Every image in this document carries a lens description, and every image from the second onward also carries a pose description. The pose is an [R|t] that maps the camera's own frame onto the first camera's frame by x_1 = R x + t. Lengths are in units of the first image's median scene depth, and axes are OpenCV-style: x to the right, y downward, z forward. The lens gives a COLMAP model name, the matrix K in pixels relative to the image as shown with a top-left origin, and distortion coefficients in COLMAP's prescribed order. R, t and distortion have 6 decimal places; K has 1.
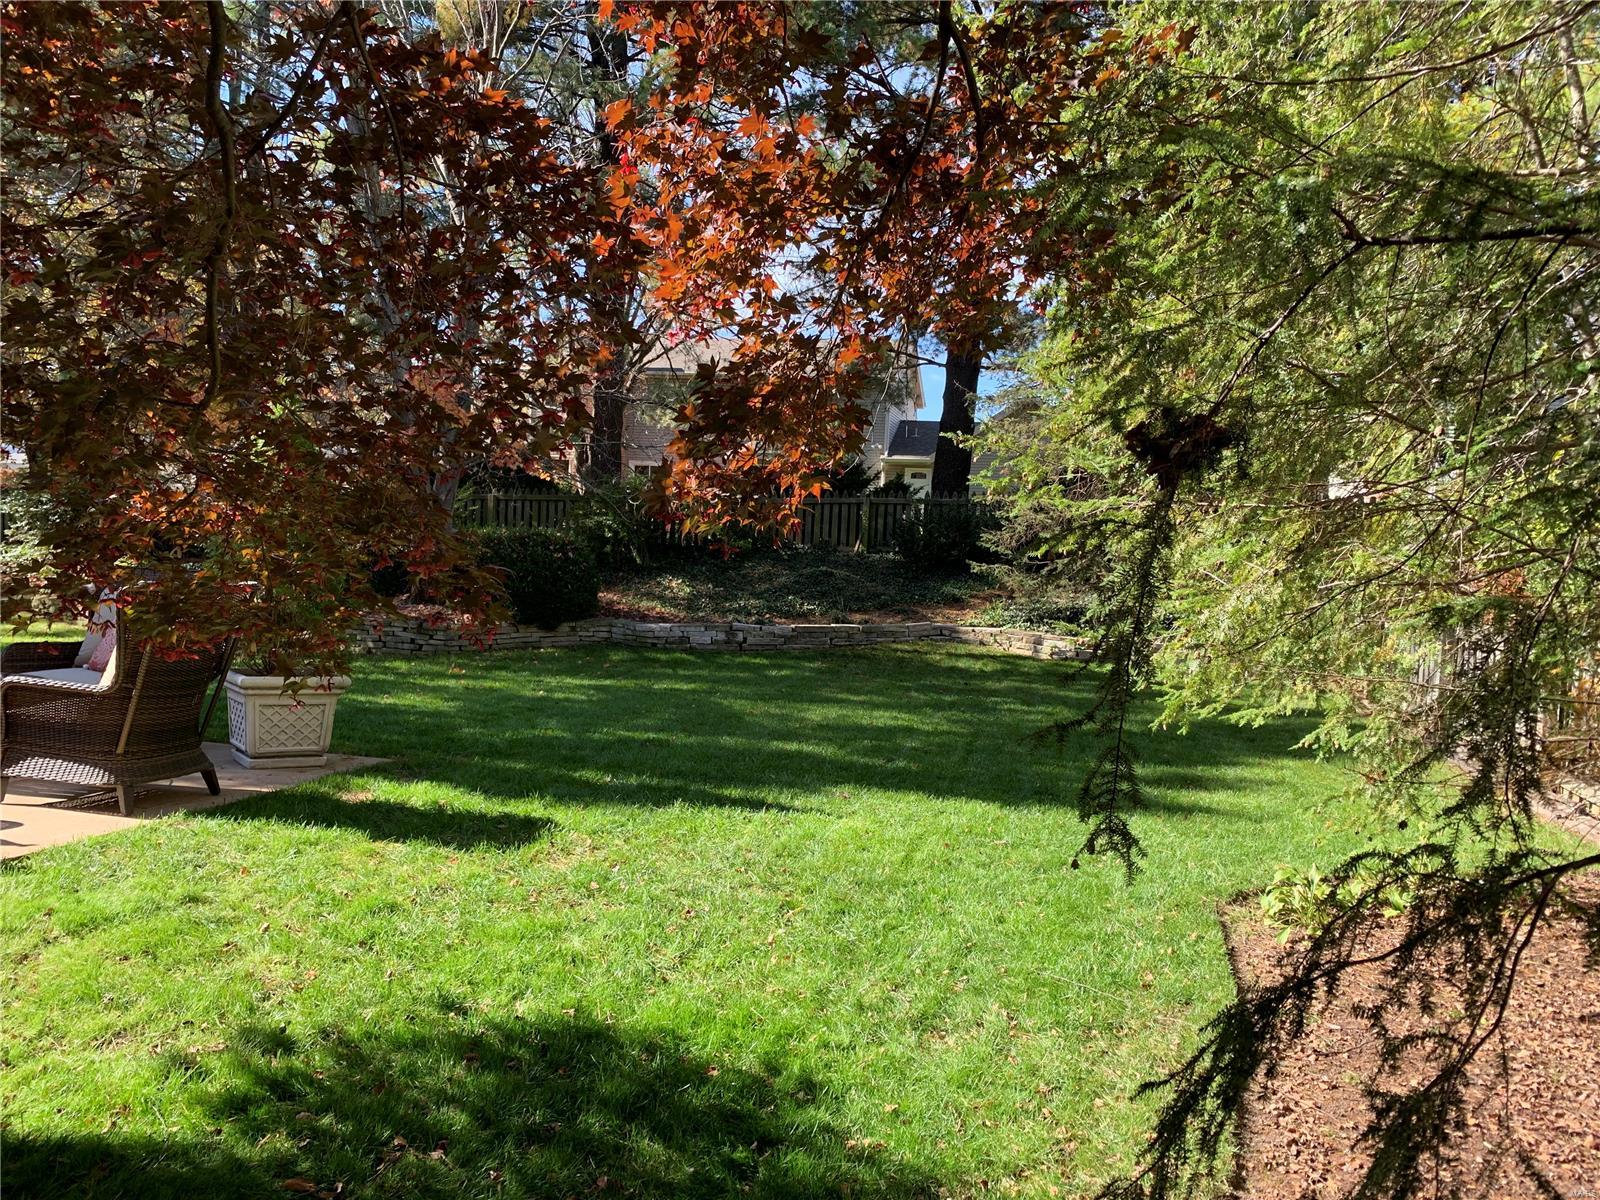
lens RADIAL K [[1218.1, 0, 795.8], [0, 1218.1, 596.2], [0, 0, 1]] dist [0.039352, -0.038221]
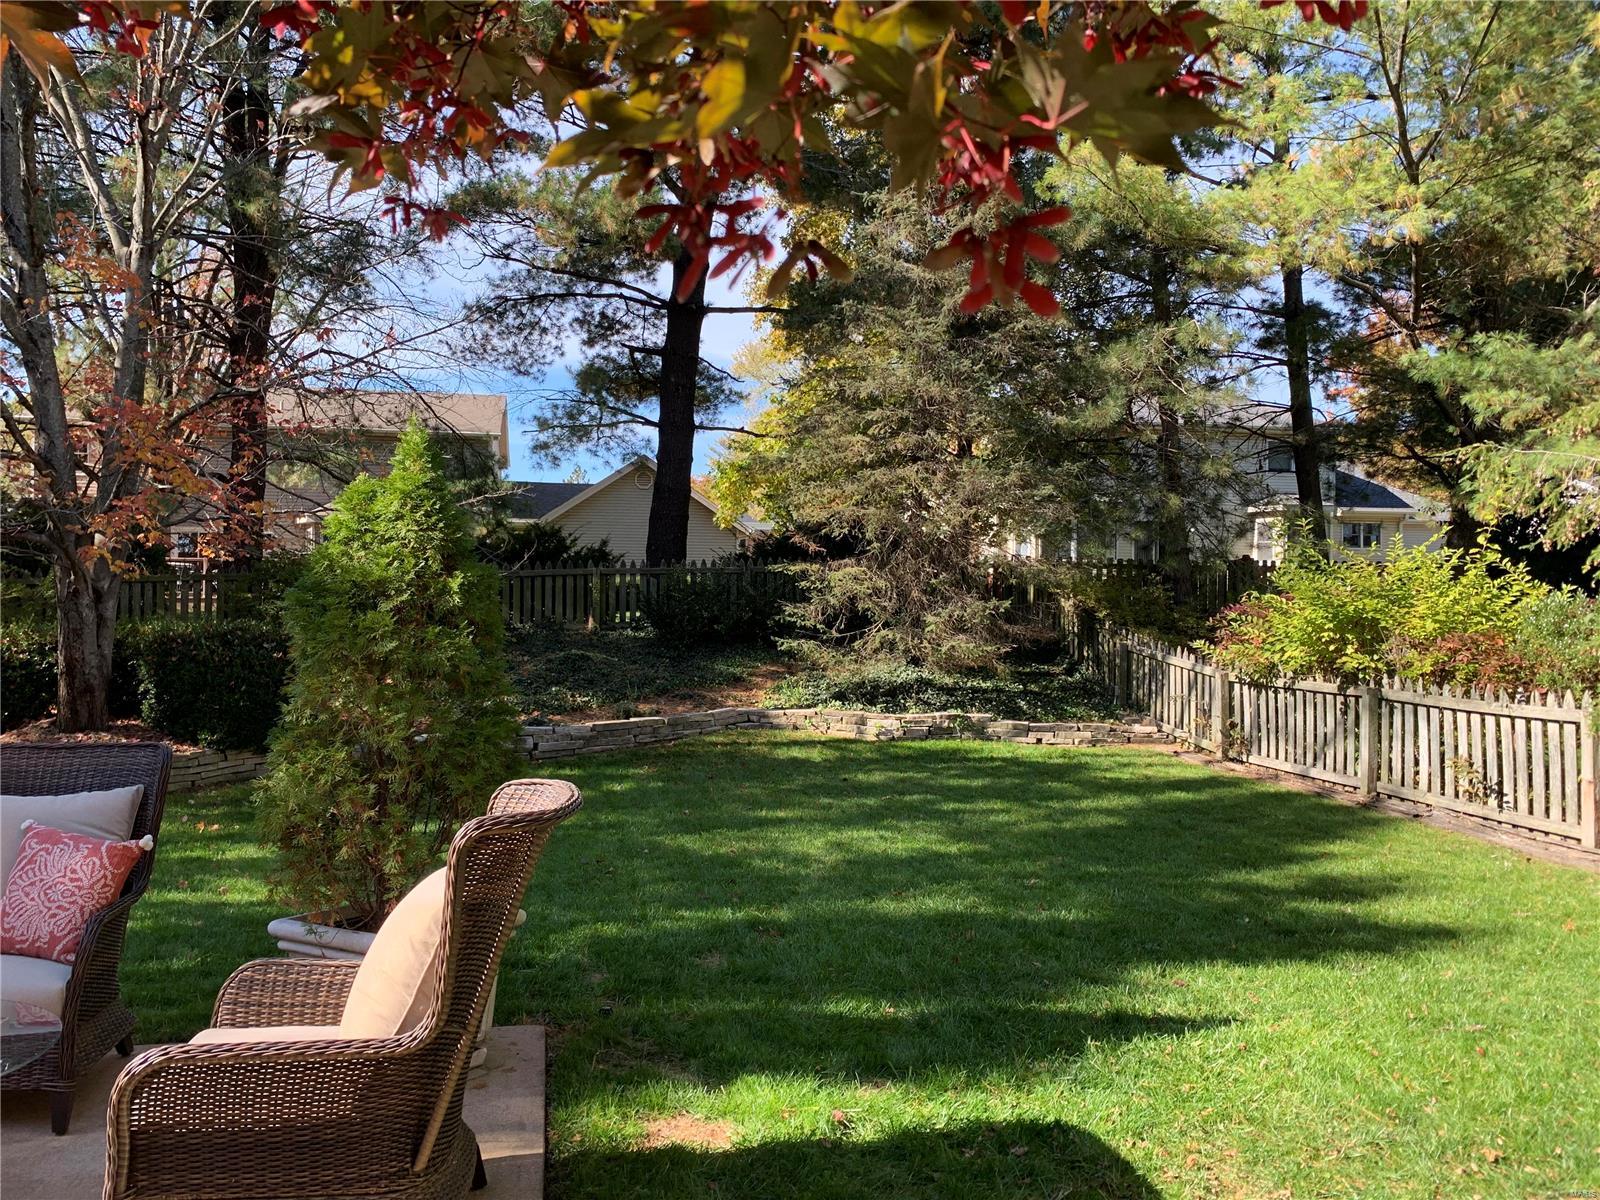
lens RADIAL K [[1218.1, 0, 769.6], [0, 1218.1, 586.9], [0, 0, 1]] dist [0.039352, -0.038221]
pose [[0.924029, -0.030293, 0.381121, -0.587925], [0.051759, 0.997591, -0.046197, -0.071164], [-0.378803, 0.062413, 0.923370, 0.472688]]
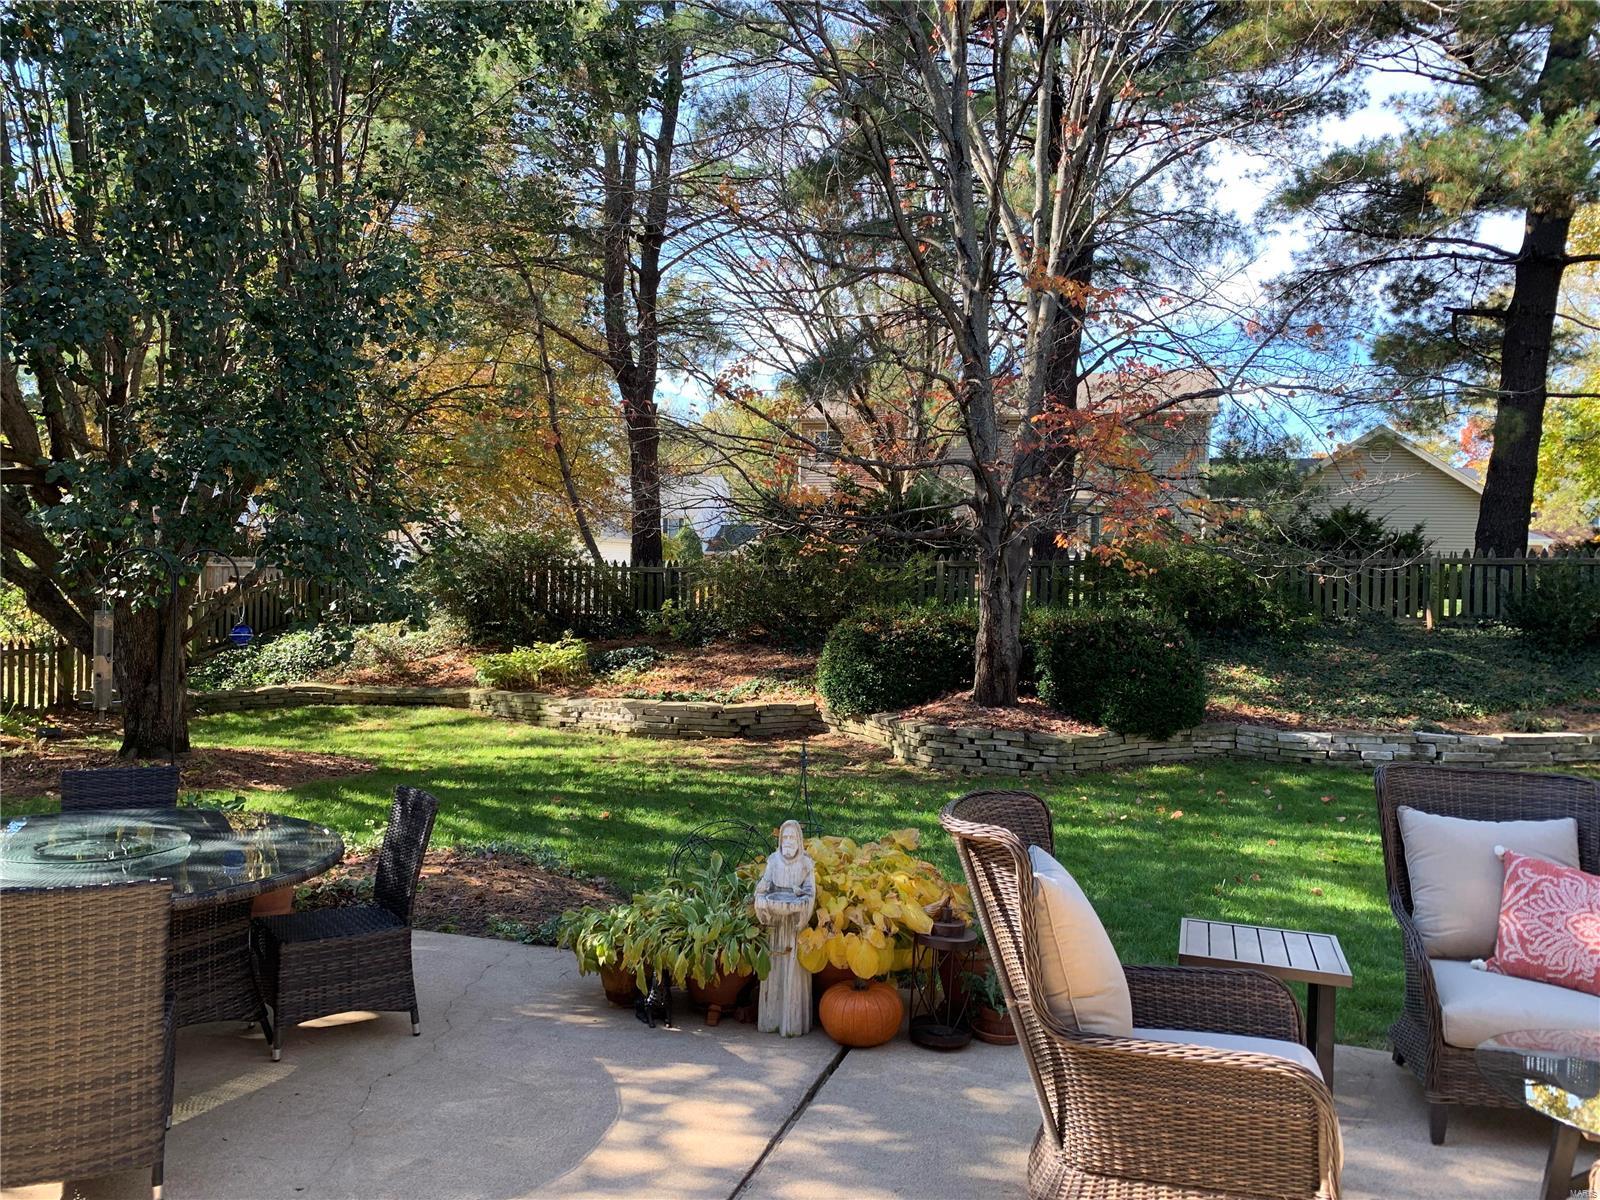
lens RADIAL K [[1218.1, 0, 782.6], [0, 1218.1, 573.2], [0, 0, 1]] dist [0.039352, -0.038221]
pose [[0.995385, -0.015550, -0.094694, -1.069653], [0.010639, 0.998583, -0.052146, -0.119471], [0.095370, 0.050898, 0.994140, 0.527562]]
